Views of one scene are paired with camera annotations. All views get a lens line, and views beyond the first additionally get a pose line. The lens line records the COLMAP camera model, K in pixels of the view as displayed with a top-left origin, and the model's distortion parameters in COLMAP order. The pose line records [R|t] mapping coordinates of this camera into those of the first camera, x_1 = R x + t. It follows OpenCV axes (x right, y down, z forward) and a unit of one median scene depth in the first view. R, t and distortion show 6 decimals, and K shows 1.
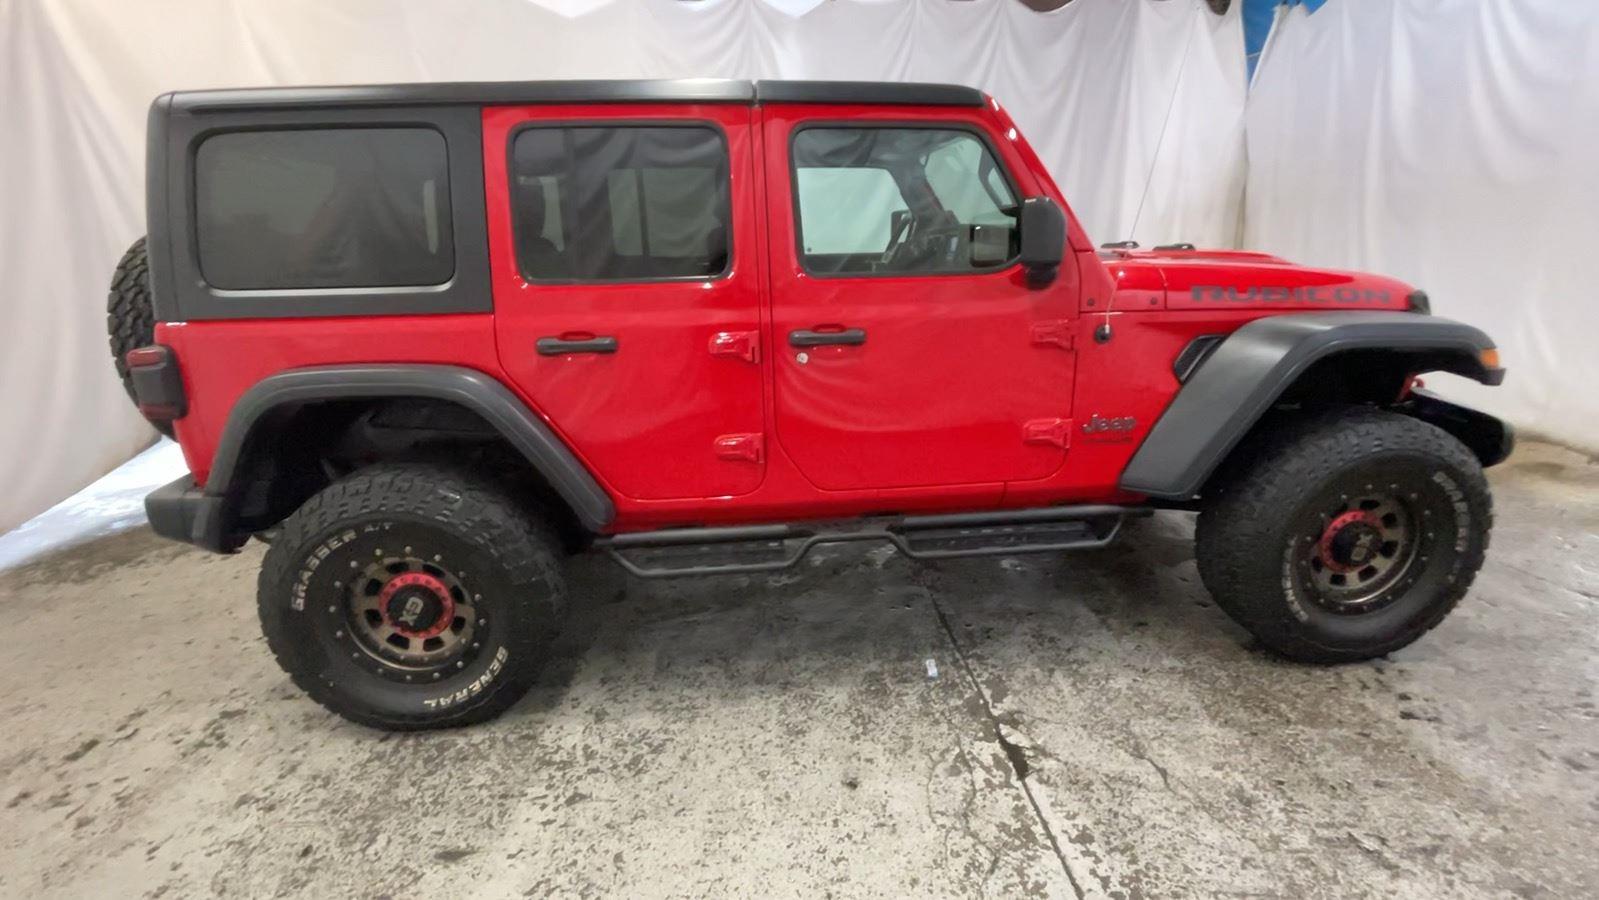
lens RADIAL K [[747.0, 0, 799.7], [0, 747.0, 454.9], [0, 0, 1]] dist [-0.007356, 0.002987]
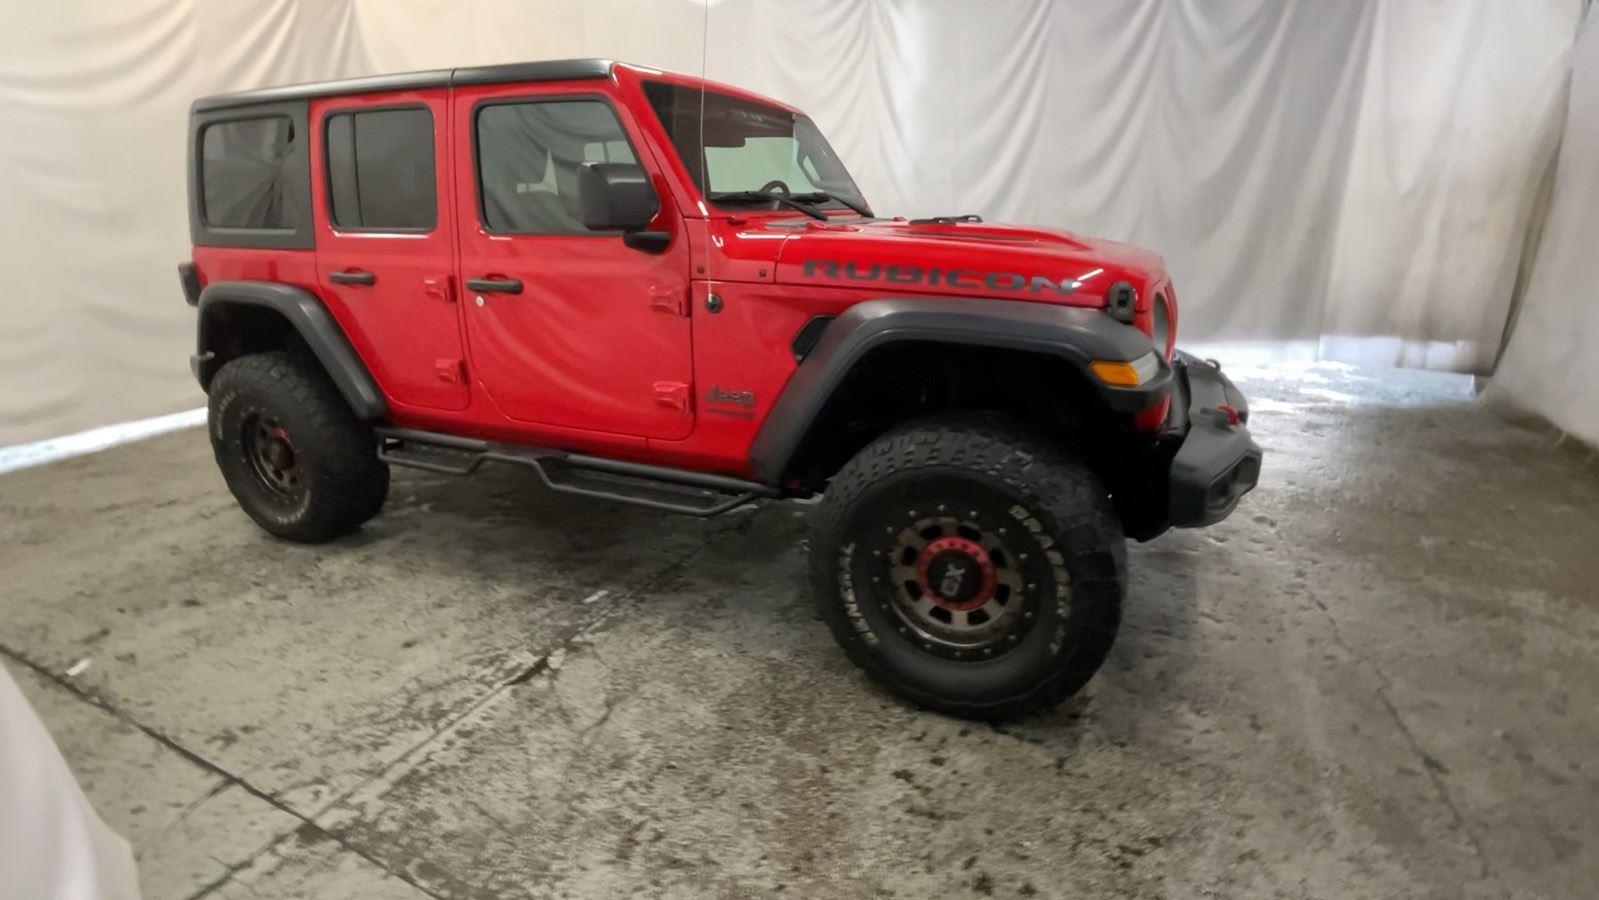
lens RADIAL K [[747.0, 0, 800.6], [0, 747.0, 451.5], [0, 0, 1]] dist [-0.007356, 0.002987]
pose [[0.872836, 0.169702, -0.457557, 1.050381], [-0.157430, 0.985379, 0.065152, -0.052271], [0.461923, 0.015166, 0.886790, 0.182998]]
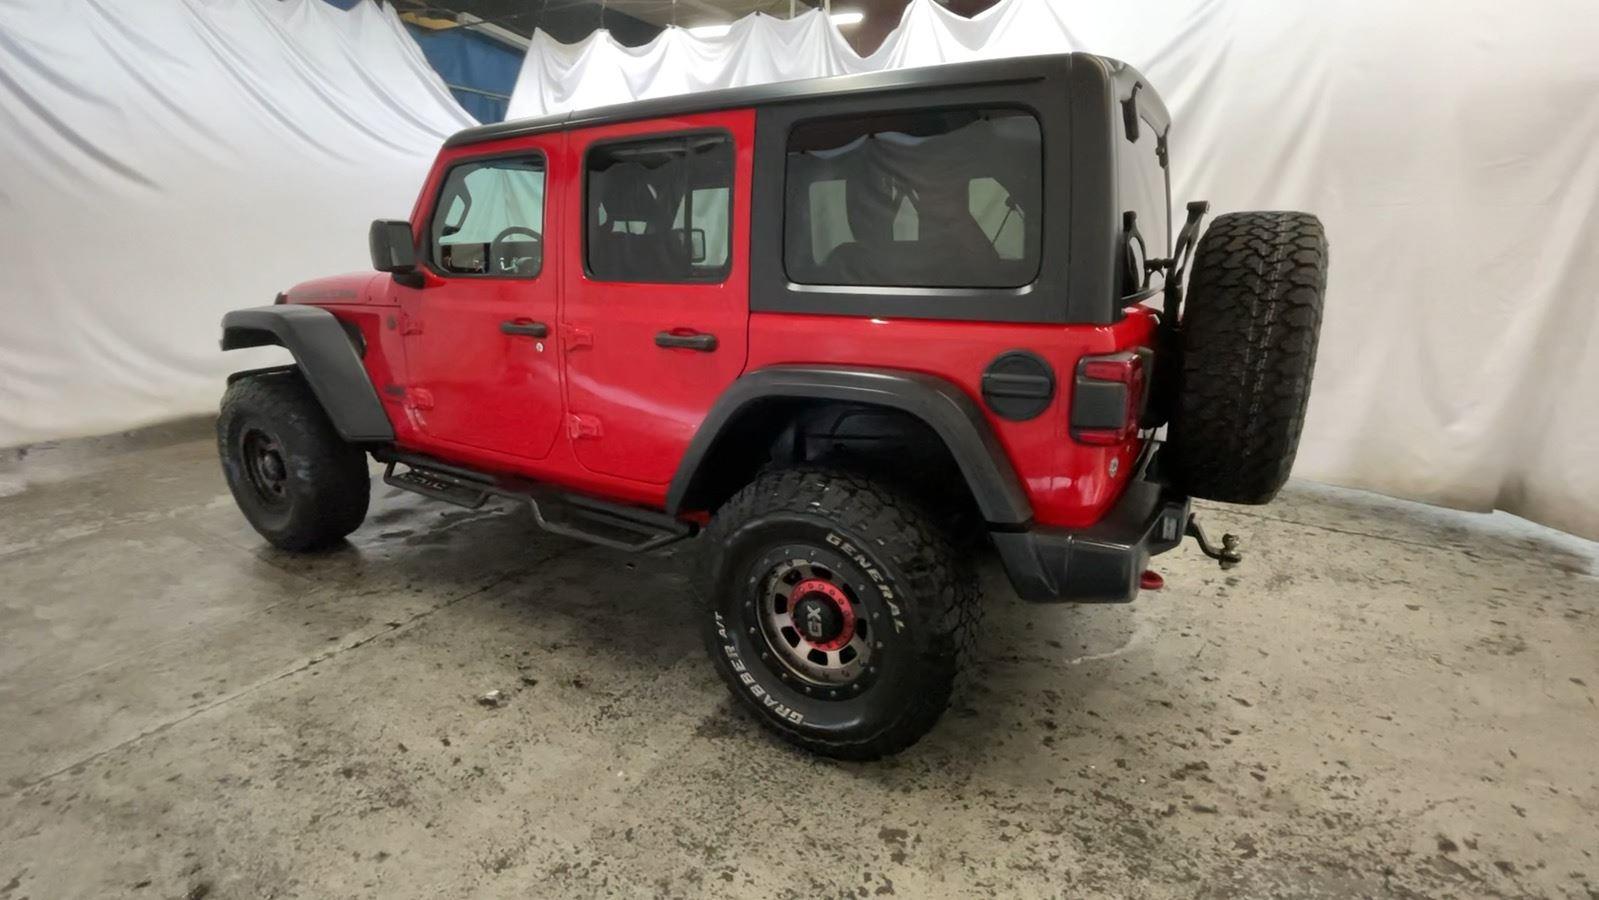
lens RADIAL K [[747.0, 0, 798.0], [0, 747.0, 451.9], [0, 0, 1]] dist [-0.007356, 0.002987]
pose [[-0.823287, -0.127610, 0.553095, -1.075433], [0.187261, 0.858789, 0.476880, -0.701230], [-0.535847, 0.496182, -0.683133, 2.406496]]
